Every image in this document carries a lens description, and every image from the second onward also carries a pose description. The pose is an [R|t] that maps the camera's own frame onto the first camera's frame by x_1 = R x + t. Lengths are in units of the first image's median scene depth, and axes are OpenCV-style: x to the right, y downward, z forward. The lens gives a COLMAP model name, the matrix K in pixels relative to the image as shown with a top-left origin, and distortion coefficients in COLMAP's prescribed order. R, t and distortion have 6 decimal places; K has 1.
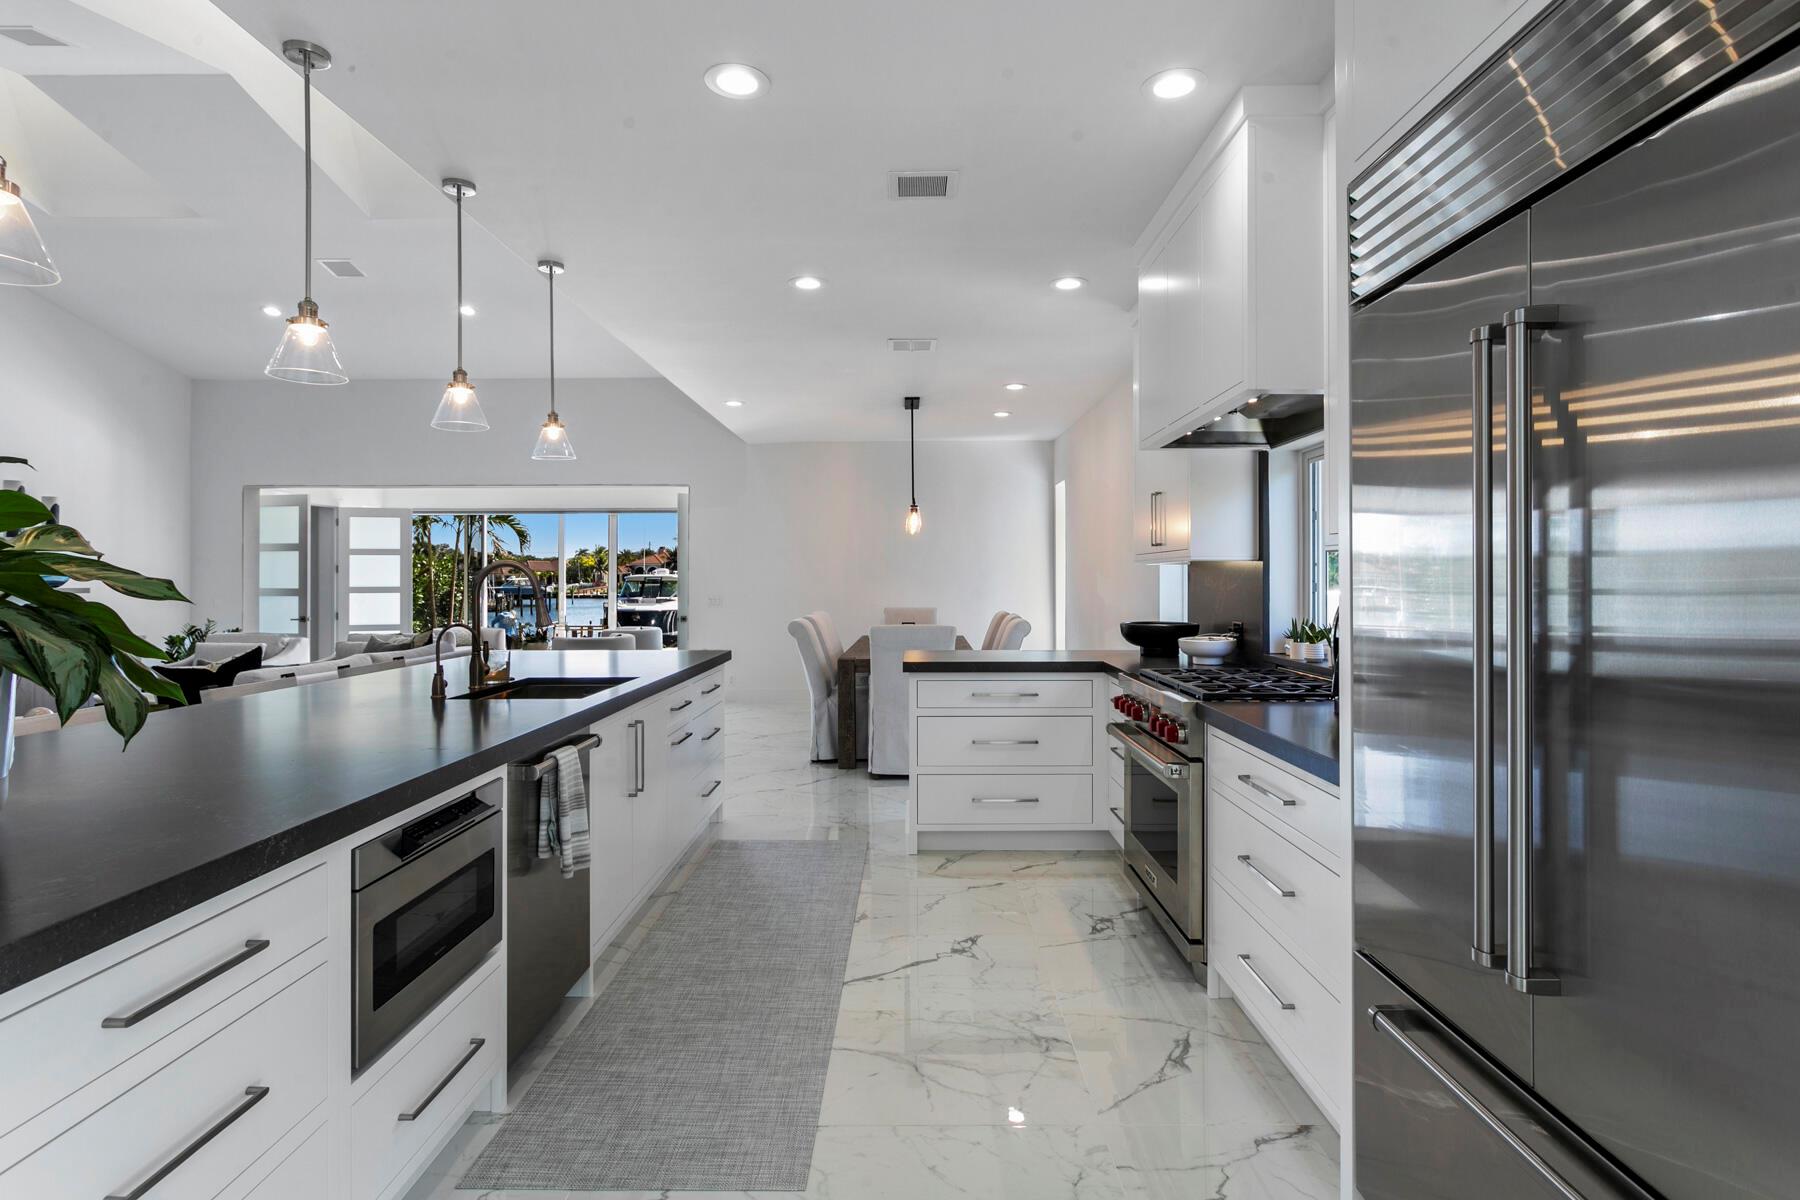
lens RADIAL K [[916.0, 0, 903.0], [0, 916.0, 576.0], [0, 0, 1]] dist [-0.005074, 0.002428]
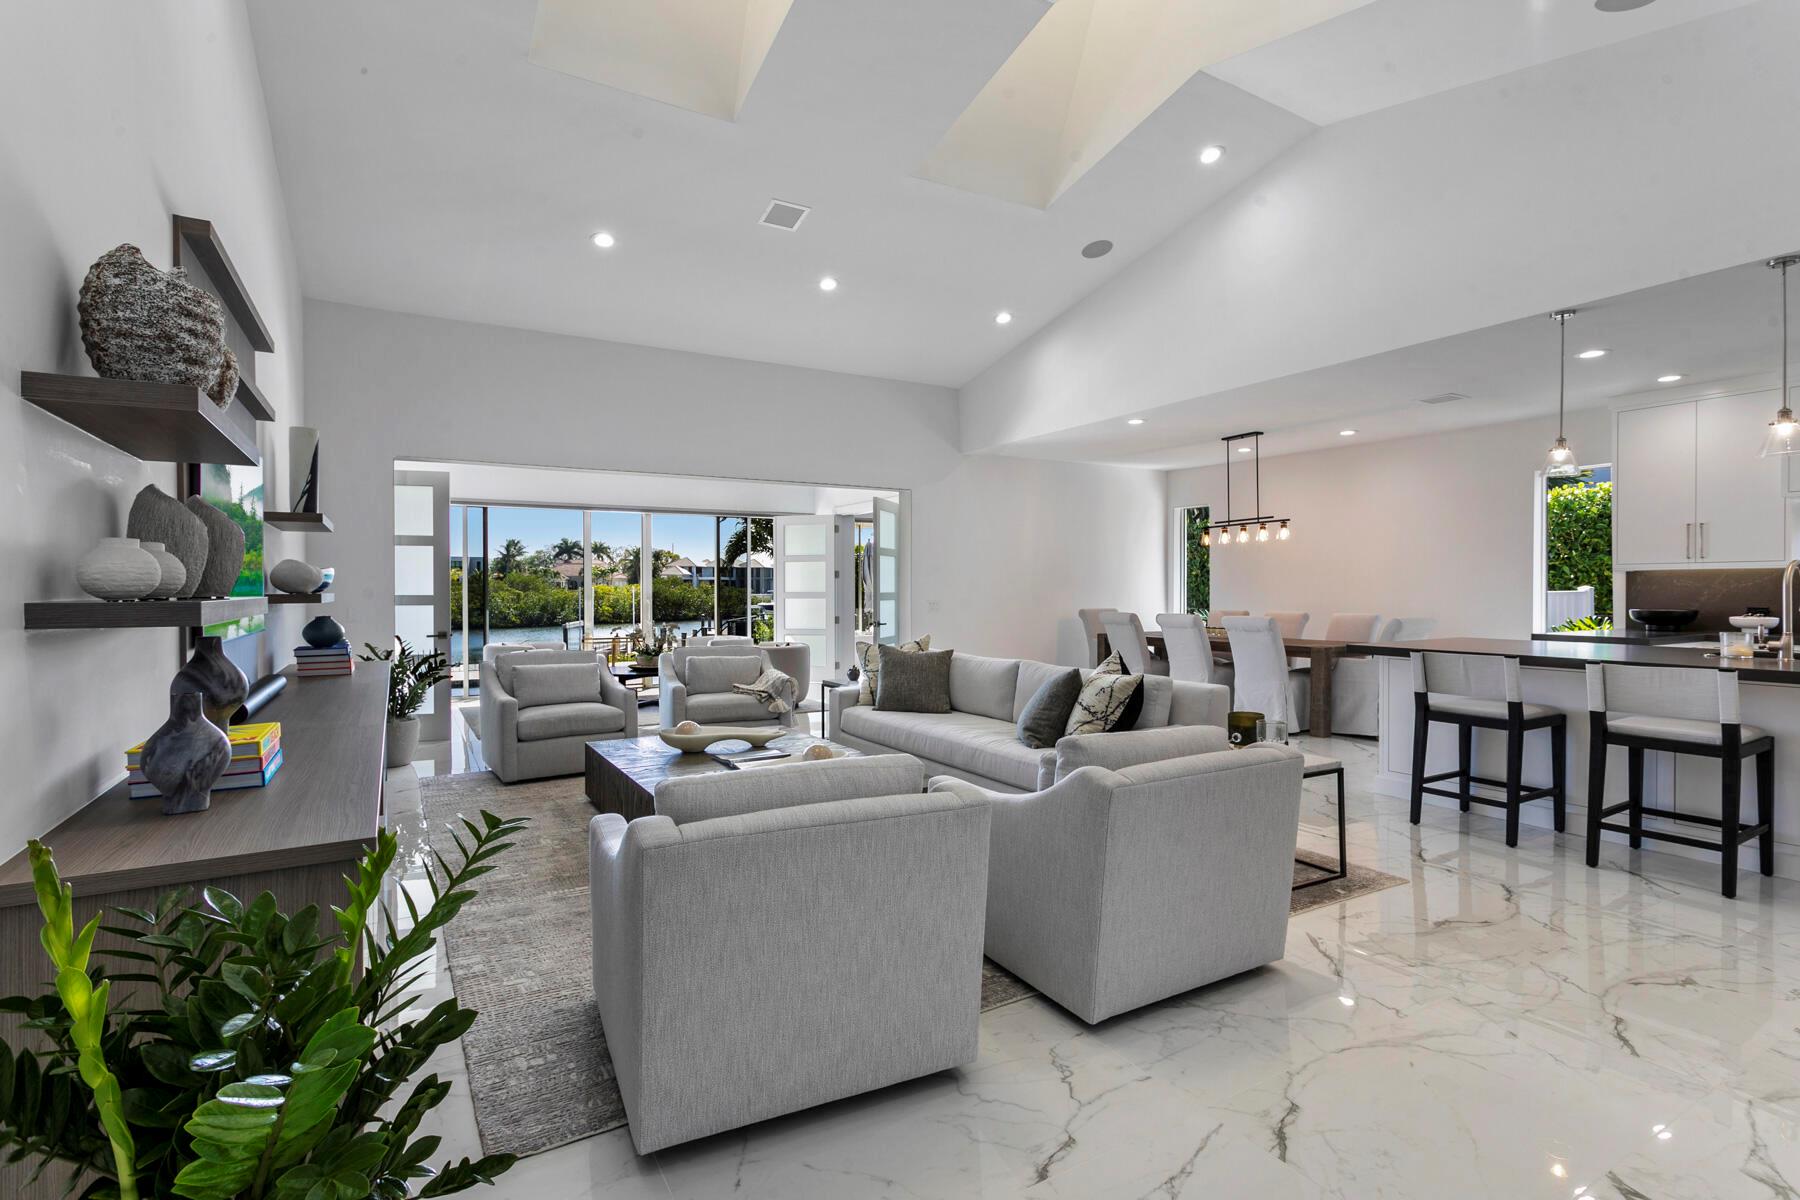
lens RADIAL K [[867.8, 0, 889.7], [0, 867.8, 591.5], [0, 0, 1]] dist [0.003256, 0.000416]
pose [[0.864029, -0.002032, 0.503438, -1.700652], [-0.000307, 0.999990, 0.004562, 0.017458], [-0.503442, -0.004096, 0.864019, 0.442172]]
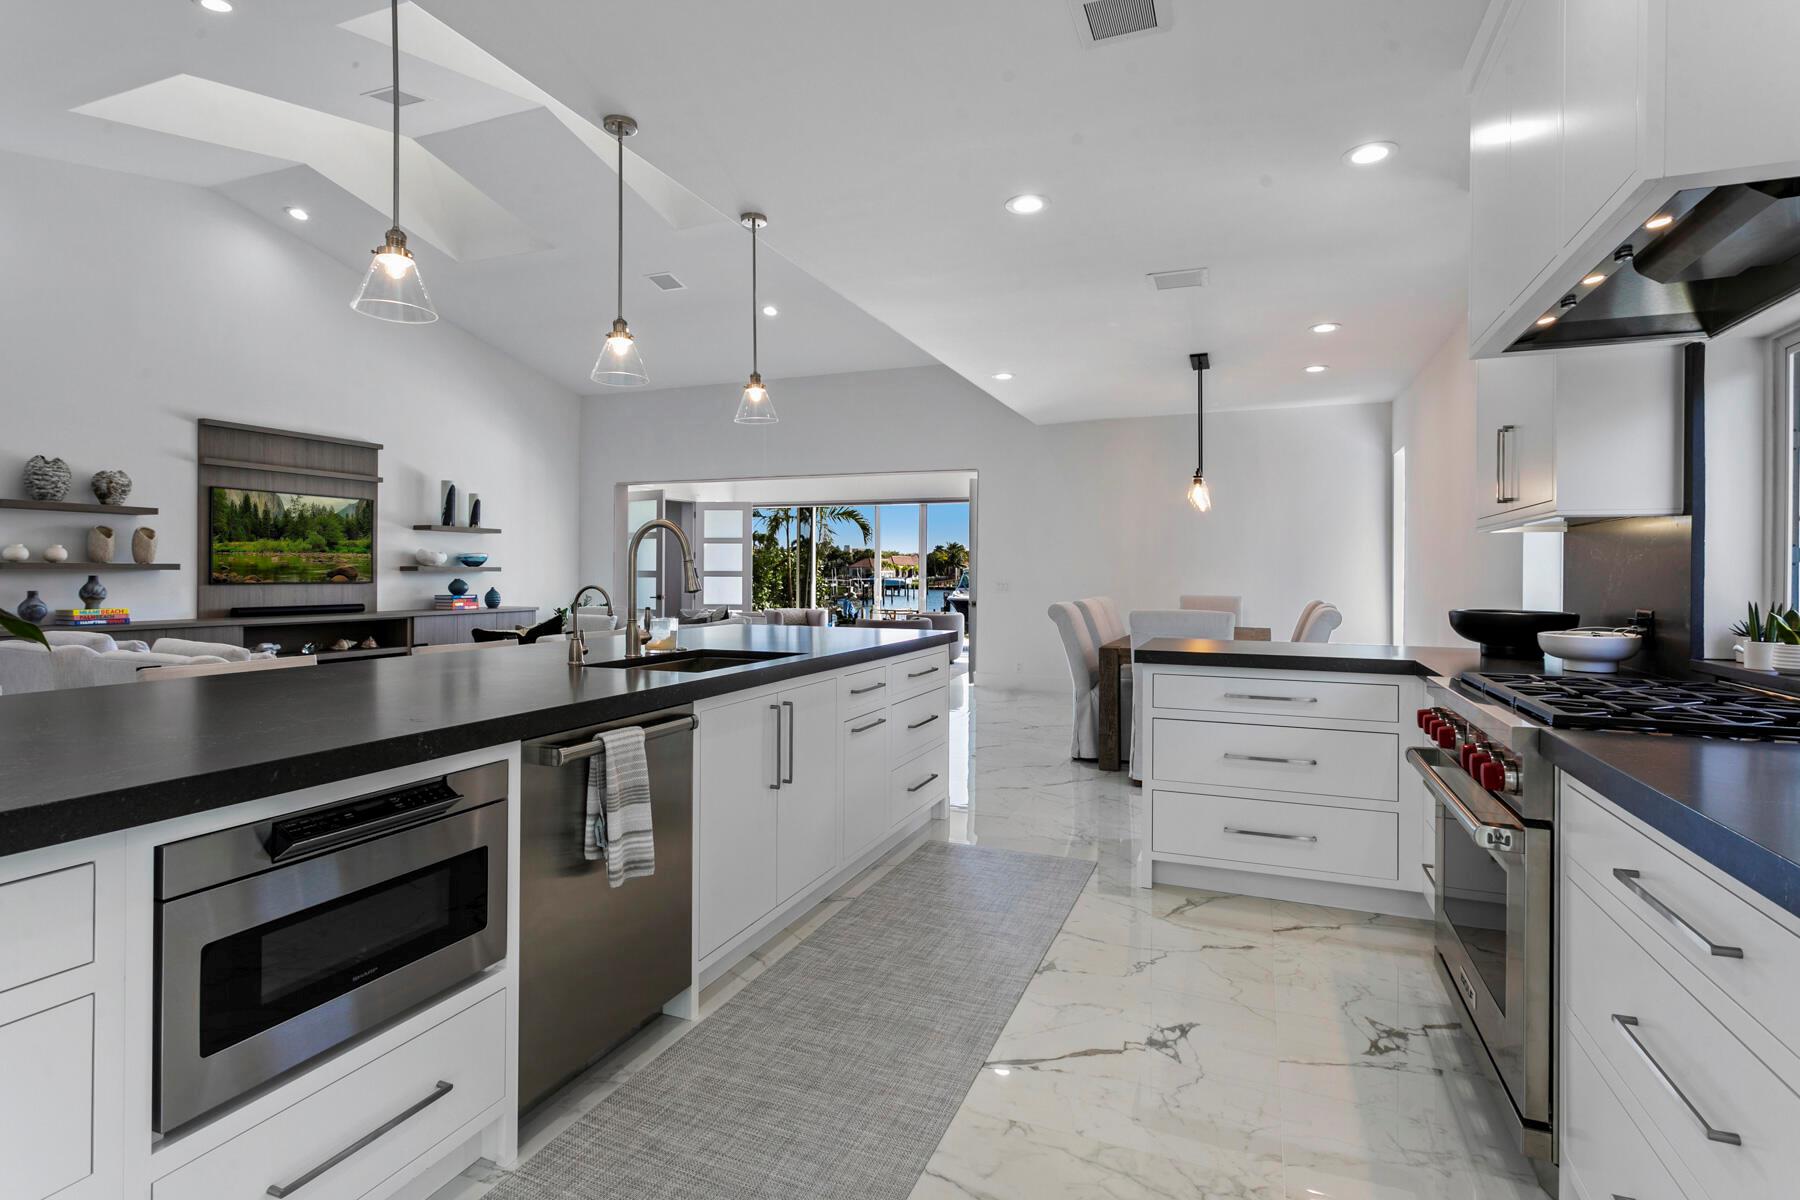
lens RADIAL K [[867.8, 0, 908.9], [0, 867.8, 571.5], [0, 0, 1]] dist [0.003256, 0.000416]
pose [[0.931864, 0.007552, -0.362730, 0.095032], [-0.007287, 0.999971, 0.002098, 0.024405], [0.362735, 0.000689, 0.931892, 0.213180]]
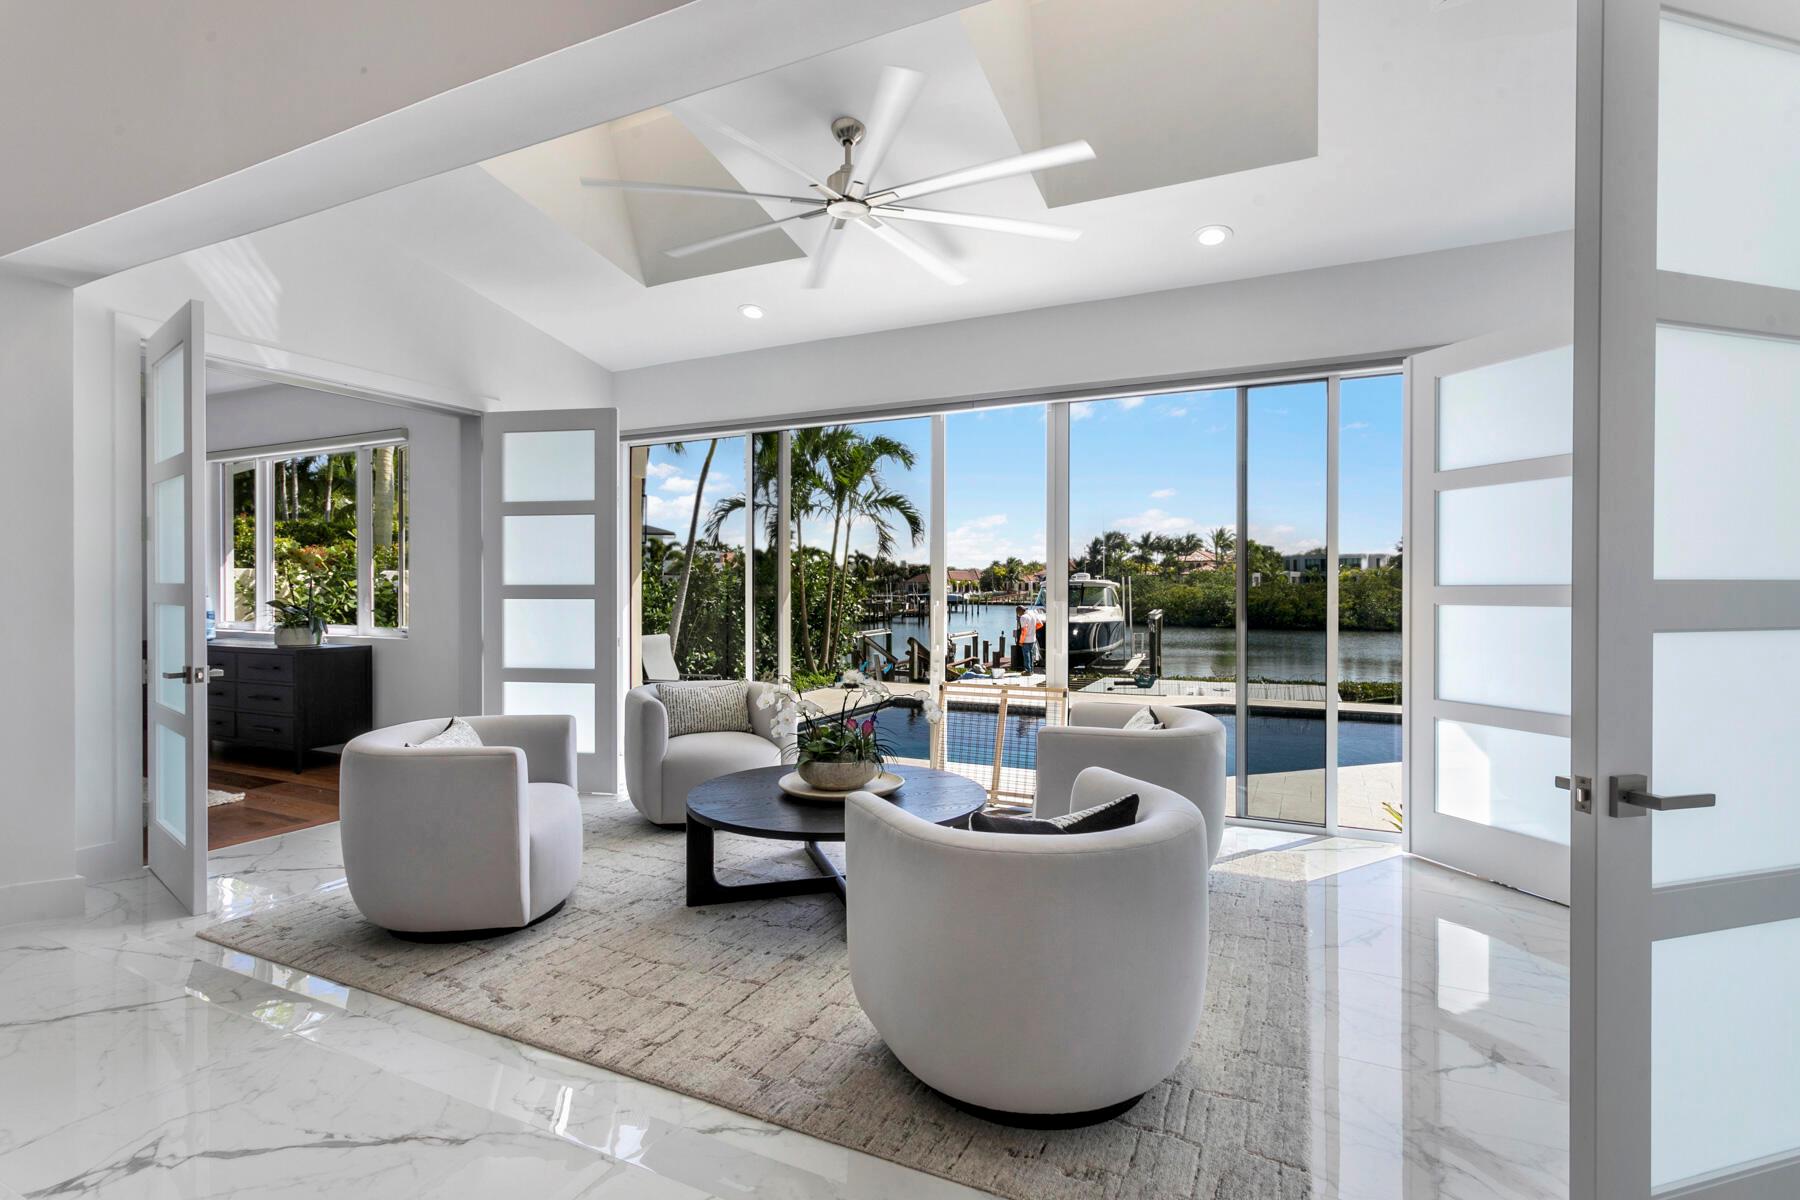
lens RADIAL K [[867.8, 0, 899.3], [0, 867.8, 592.7], [0, 0, 1]] dist [0.003256, 0.000416]
pose [[0.901608, 0.006002, -0.432513, -0.685658], [-0.002178, 0.999954, 0.009336, 0.033190], [0.432549, -0.007475, 0.901579, 2.009567]]
